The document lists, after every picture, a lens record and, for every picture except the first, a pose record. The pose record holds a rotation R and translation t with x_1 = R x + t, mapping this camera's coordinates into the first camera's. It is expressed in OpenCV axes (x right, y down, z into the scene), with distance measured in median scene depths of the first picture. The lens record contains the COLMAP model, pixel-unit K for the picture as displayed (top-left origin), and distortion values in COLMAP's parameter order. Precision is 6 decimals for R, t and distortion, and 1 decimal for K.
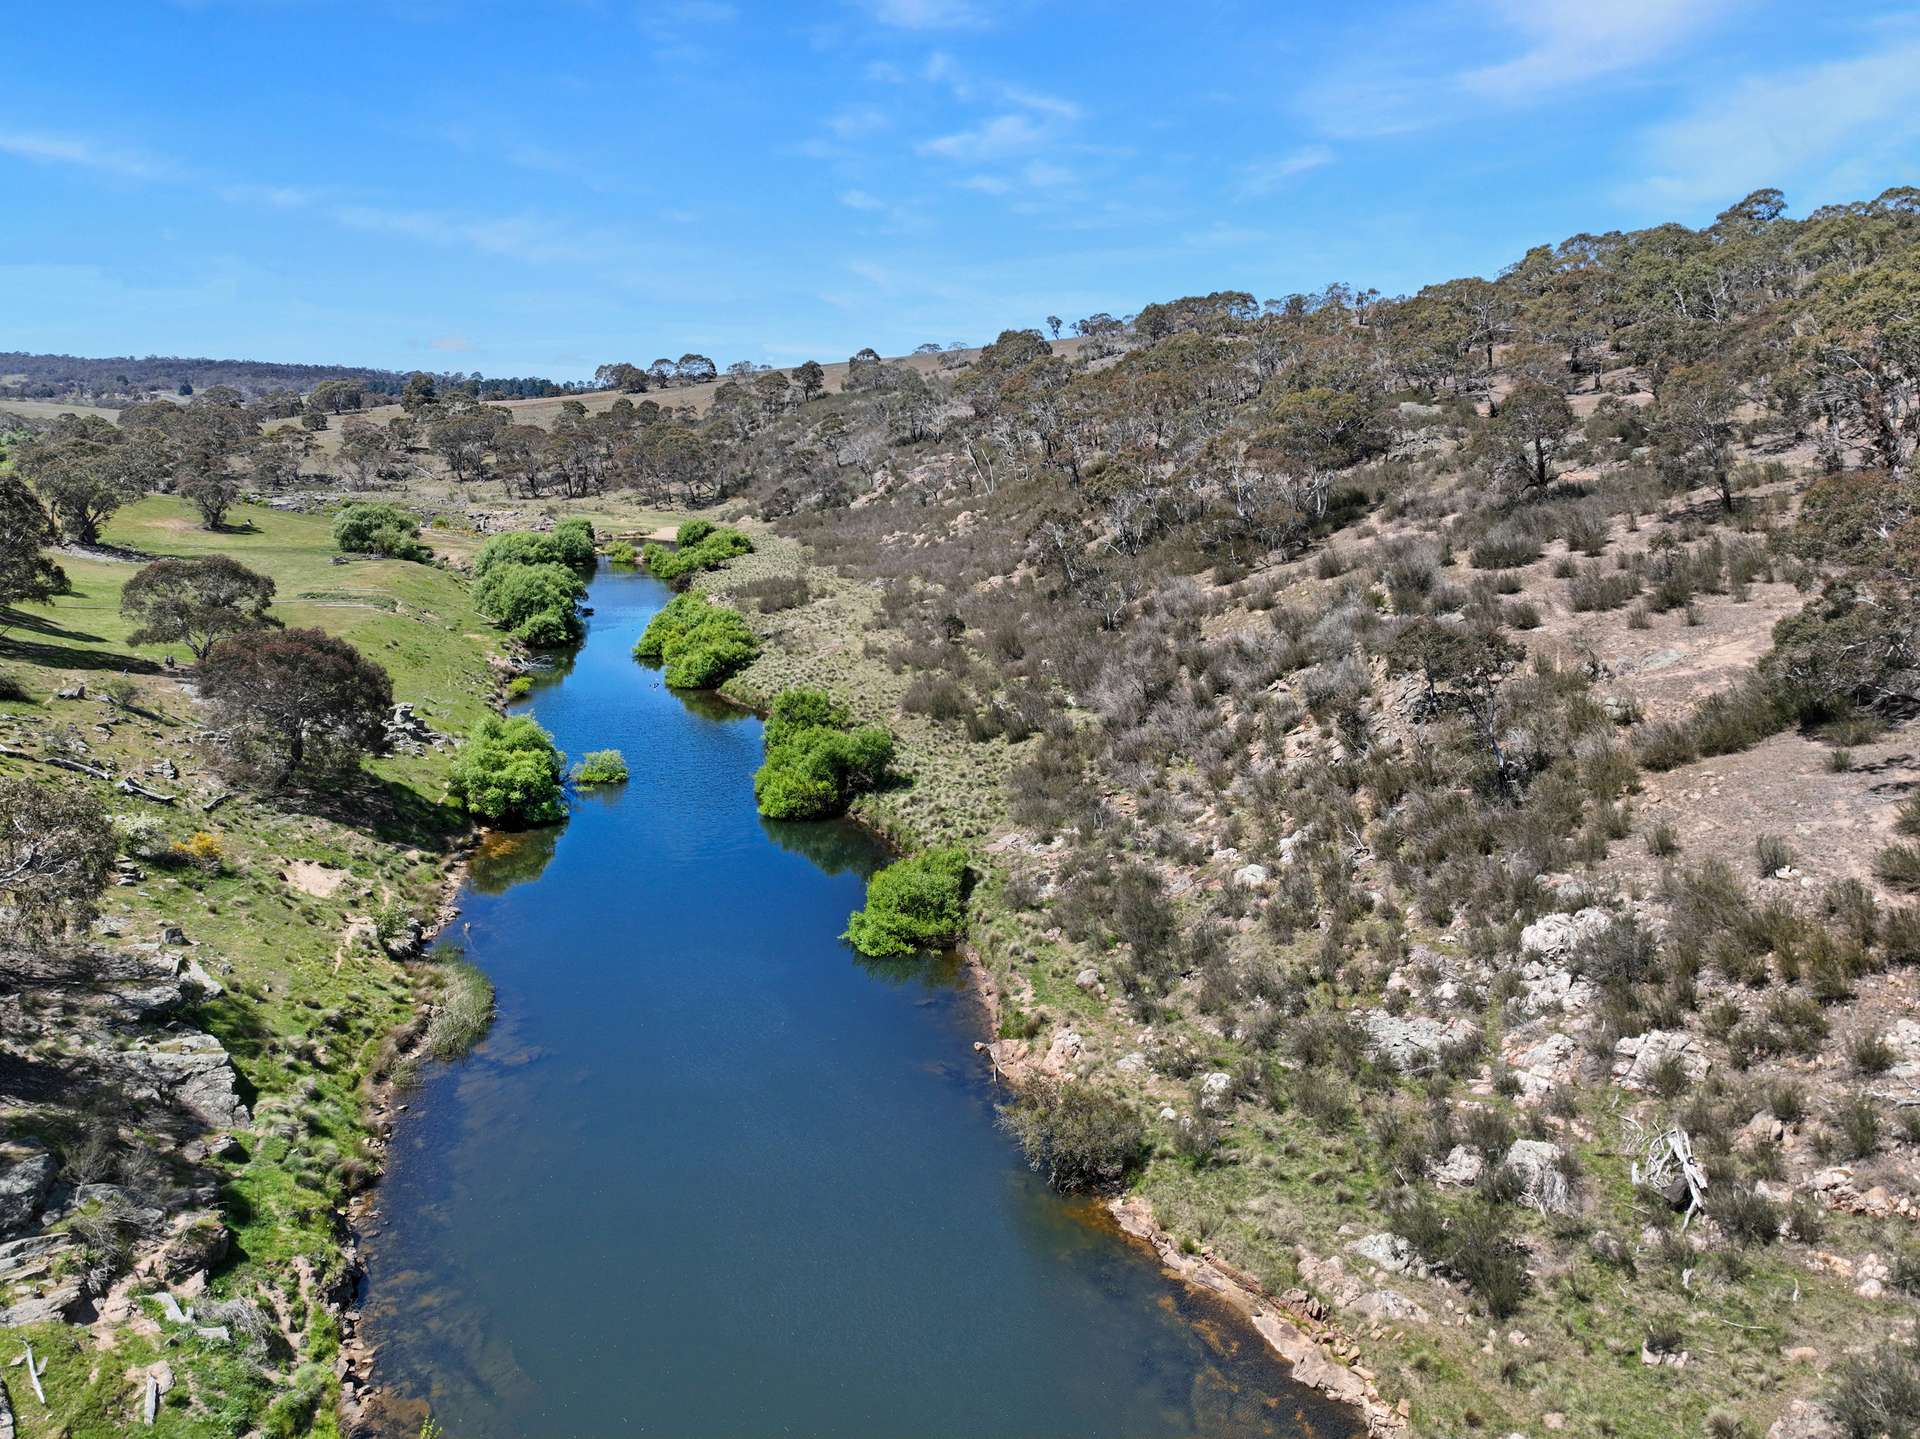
lens RADIAL K [[1346.0, 0, 960.0], [0, 1346.0, 719.5], [0, 0, 1]] dist [0.000088, 0.015137]
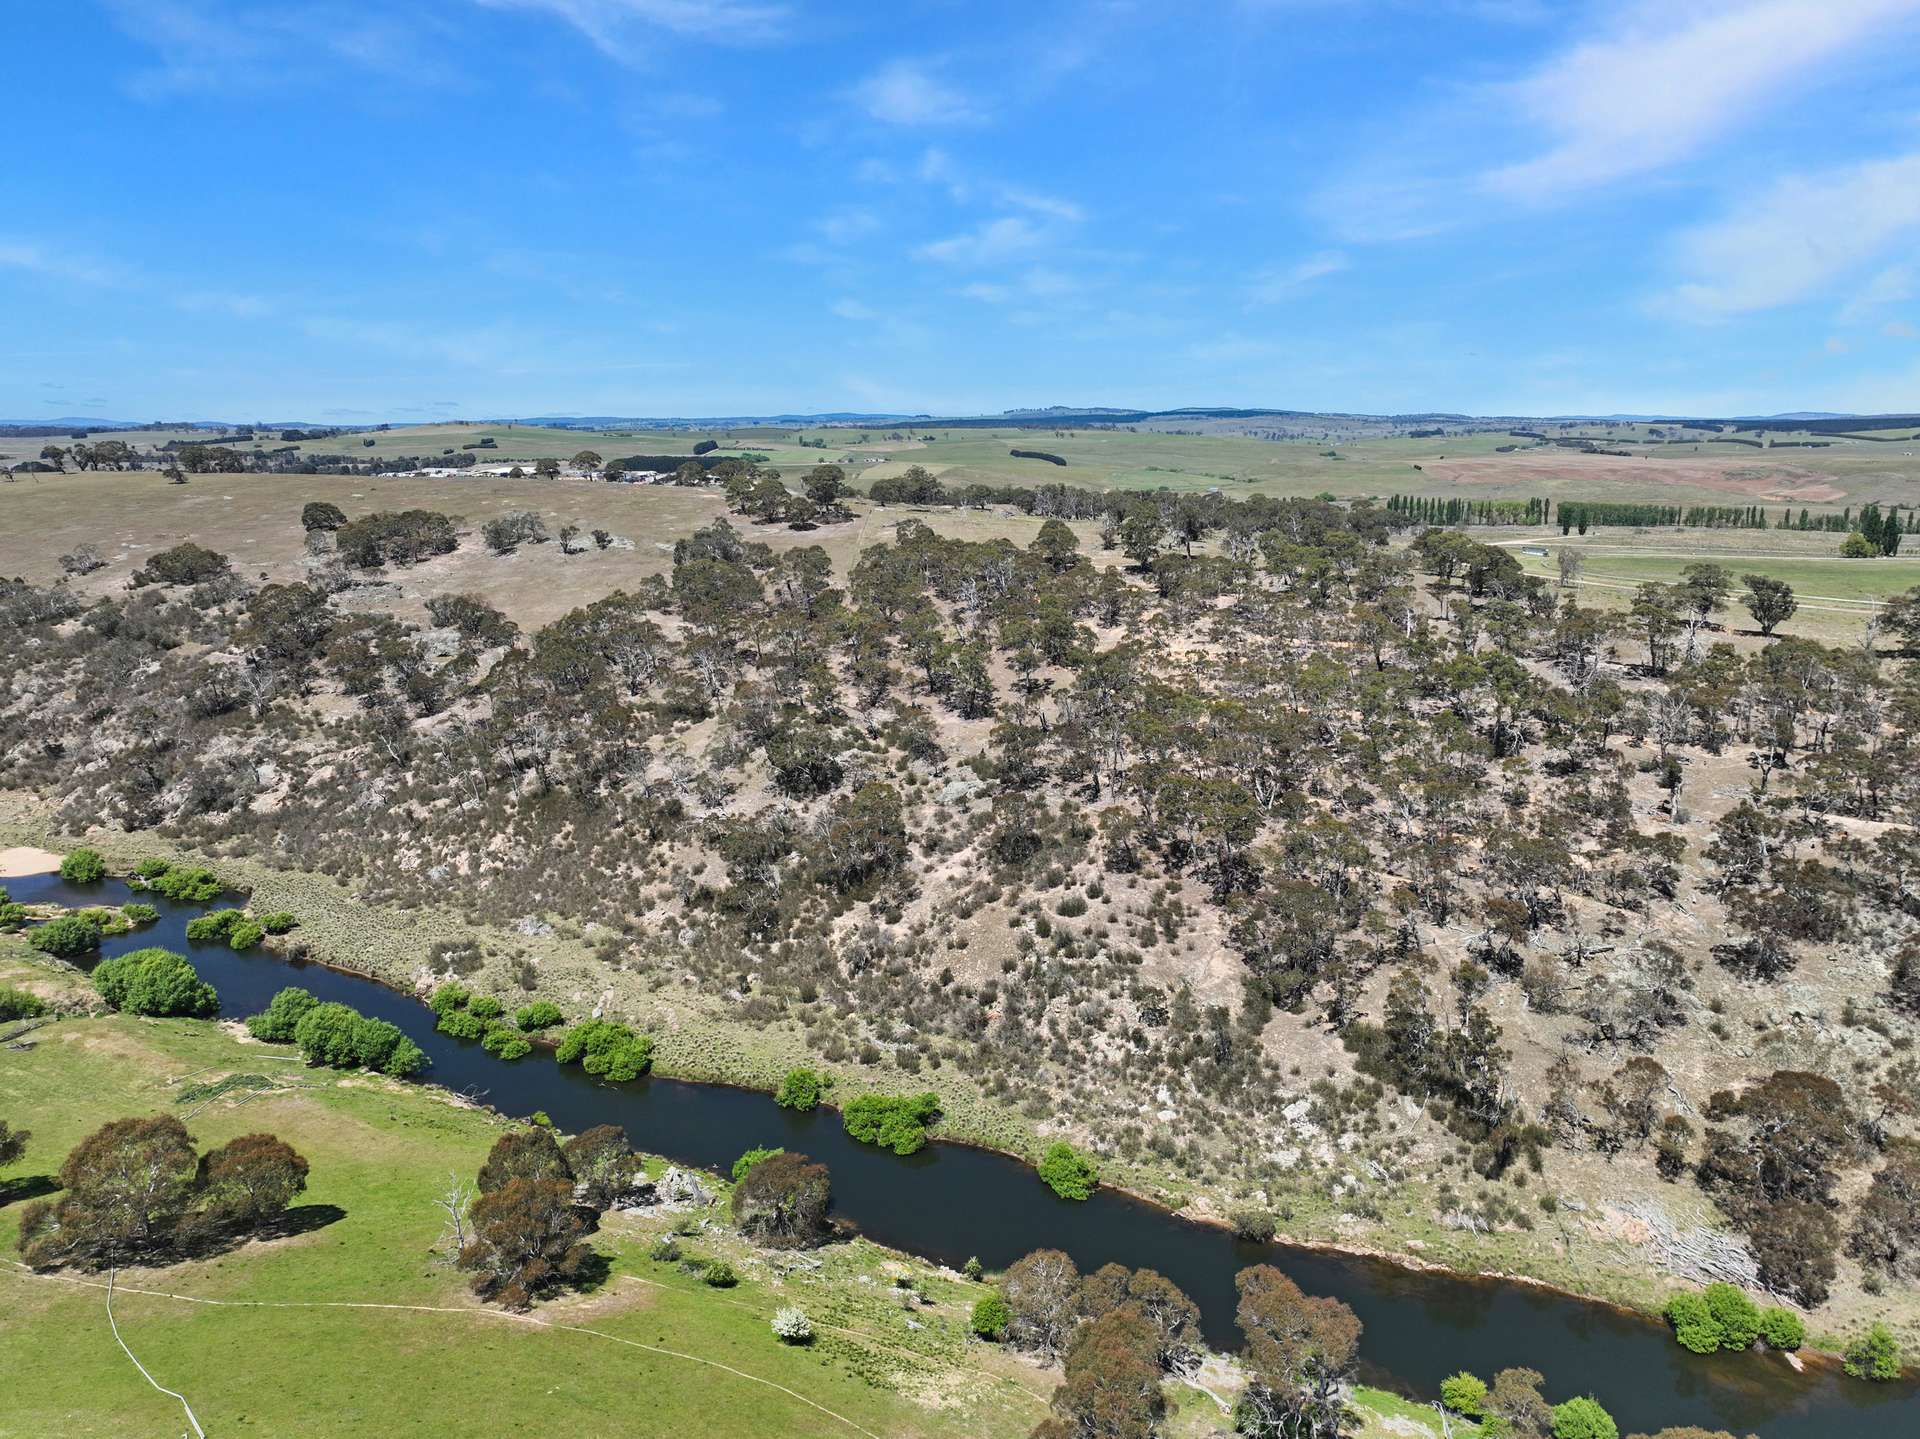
lens RADIAL K [[1346.0, 0, 960.0], [0, 1346.0, 719.5], [0, 0, 1]] dist [0.000088, 0.015137]
pose [[0.700407, -0.154439, 0.696834, -0.277315], [0.155003, 0.985922, 0.062711, -0.136167], [-0.696709, 0.064088, 0.714485, -0.105596]]
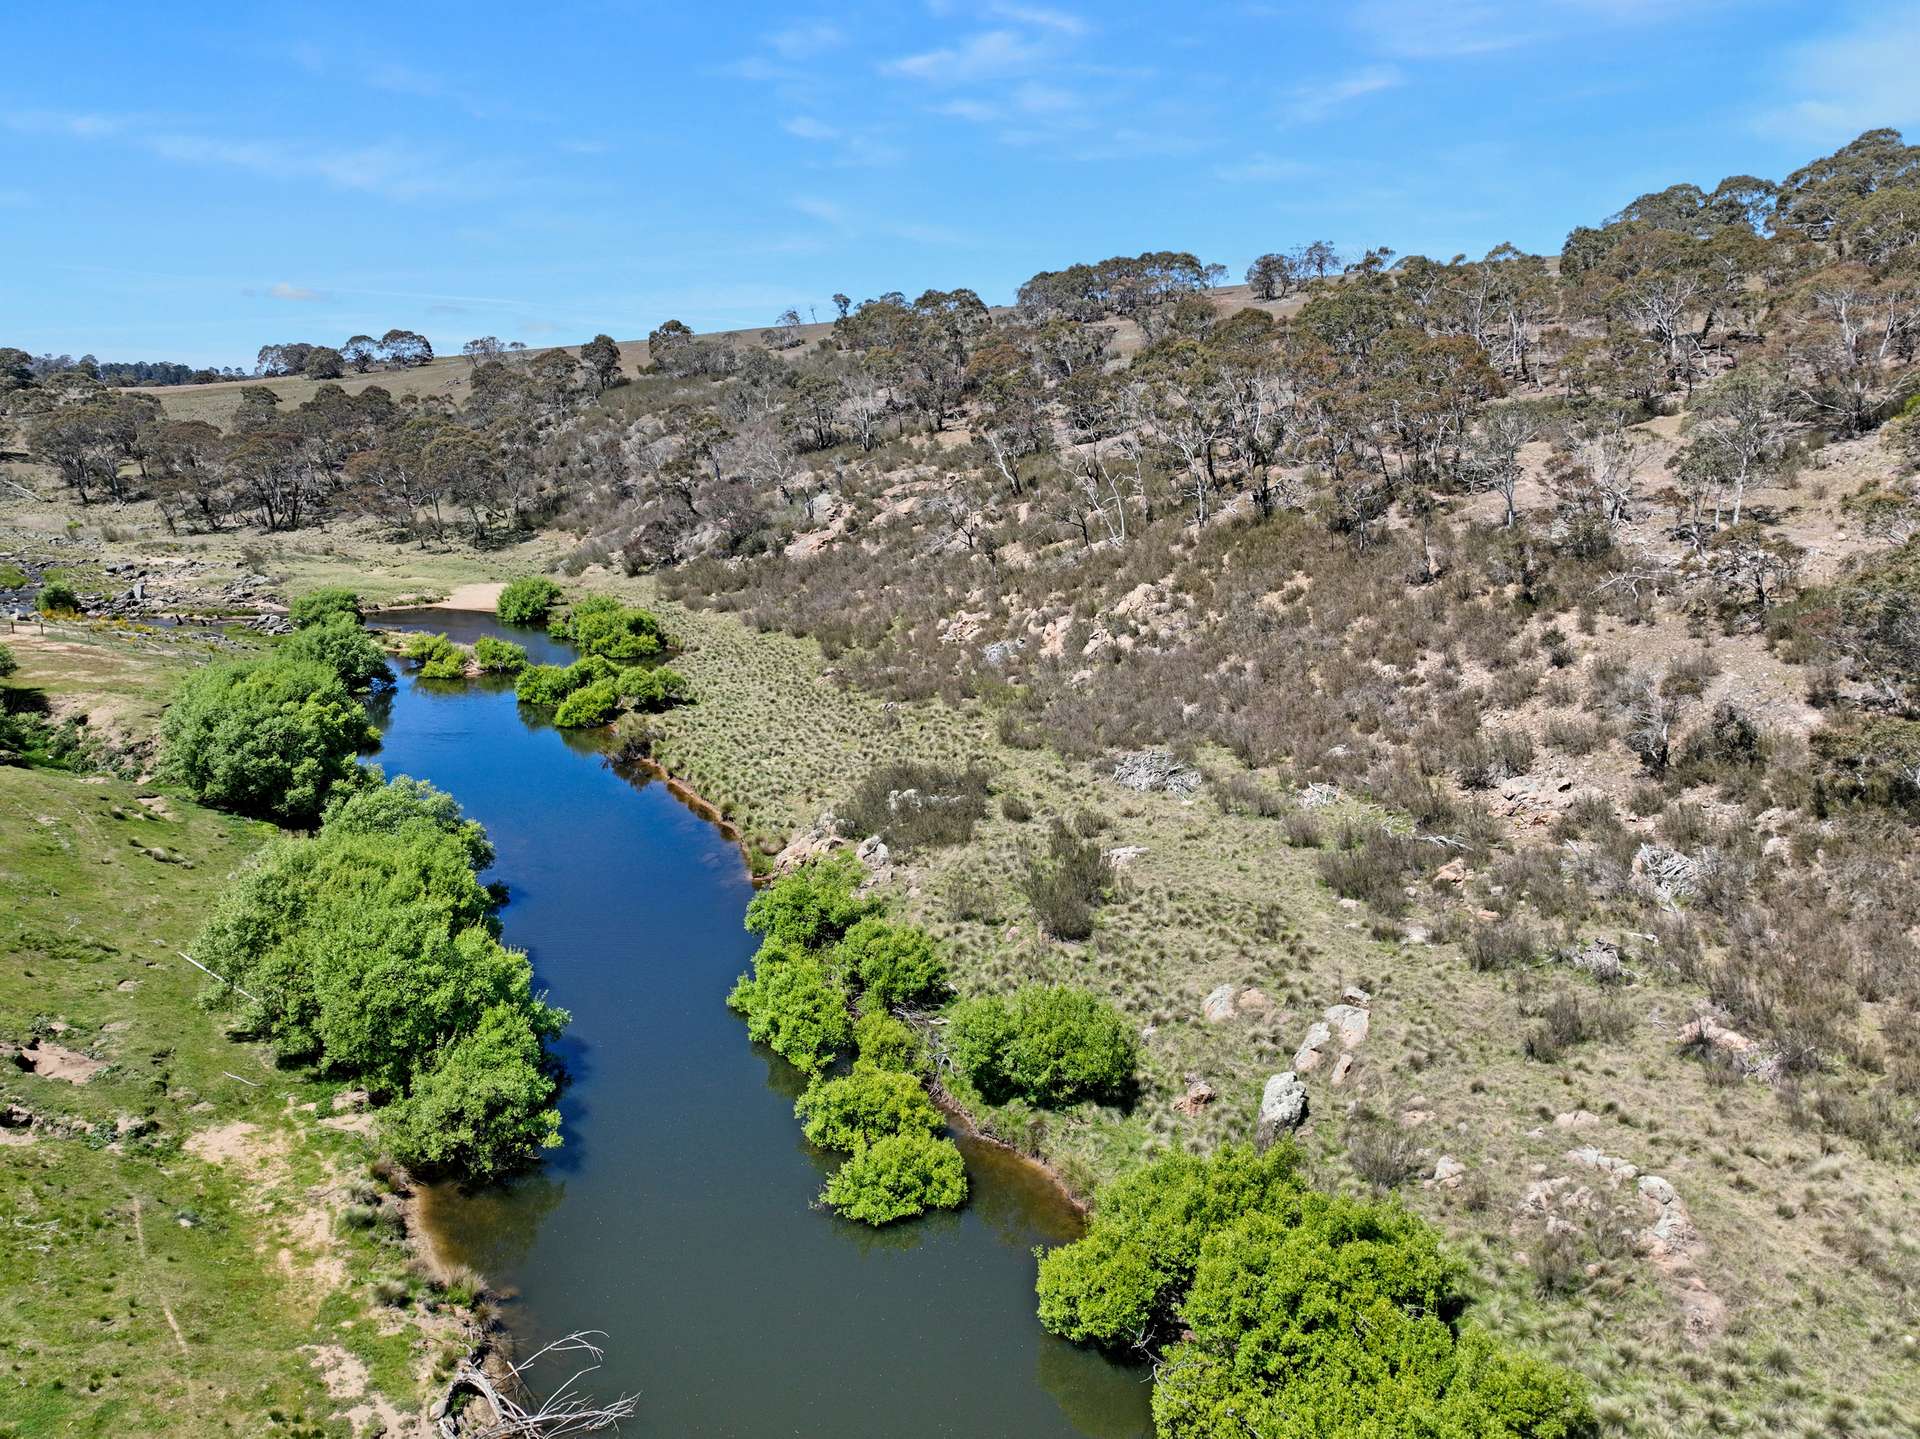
lens RADIAL K [[1346.0, 0, 960.0], [0, 1346.0, 719.5], [0, 0, 1]] dist [0.000088, 0.015137]
pose [[0.974934, -0.046791, 0.217519, -0.093935], [0.045967, 0.998904, 0.008850, -0.053783], [-0.217695, 0.001371, 0.976016, 0.240584]]
